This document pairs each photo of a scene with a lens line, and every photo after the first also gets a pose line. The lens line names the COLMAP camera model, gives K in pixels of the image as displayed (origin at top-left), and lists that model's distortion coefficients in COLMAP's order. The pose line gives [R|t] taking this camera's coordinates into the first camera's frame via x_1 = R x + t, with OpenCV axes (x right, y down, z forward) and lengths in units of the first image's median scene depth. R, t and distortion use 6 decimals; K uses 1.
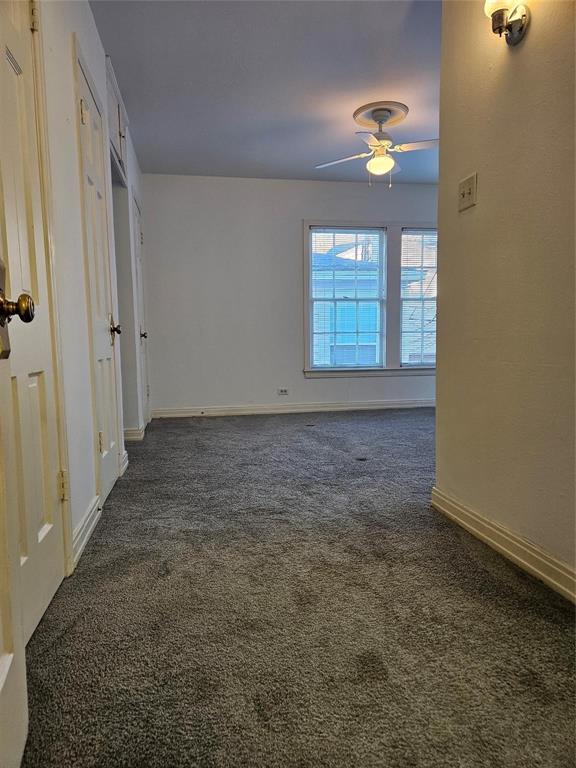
lens RADIAL K [[495.1, 0, 286.4], [0, 495.1, 386.0], [0, 0, 1]] dist [0.068113, -0.007672]
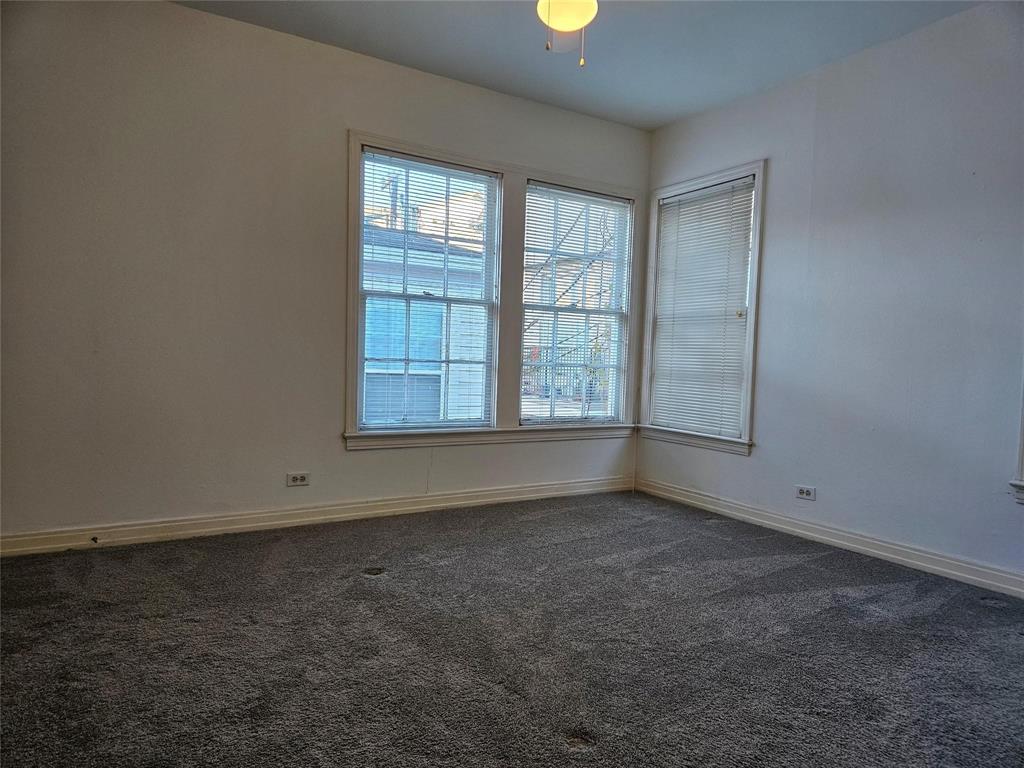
lens RADIAL K [[660.1, 0, 506.4], [0, 660.1, 386.7], [0, 0, 1]] dist [0.068113, -0.007672]
pose [[0.933770, 0.023788, 0.357081, -0.049707], [-0.008753, 0.999008, -0.043663, -0.051504], [-0.357765, 0.037646, 0.933052, 0.323994]]
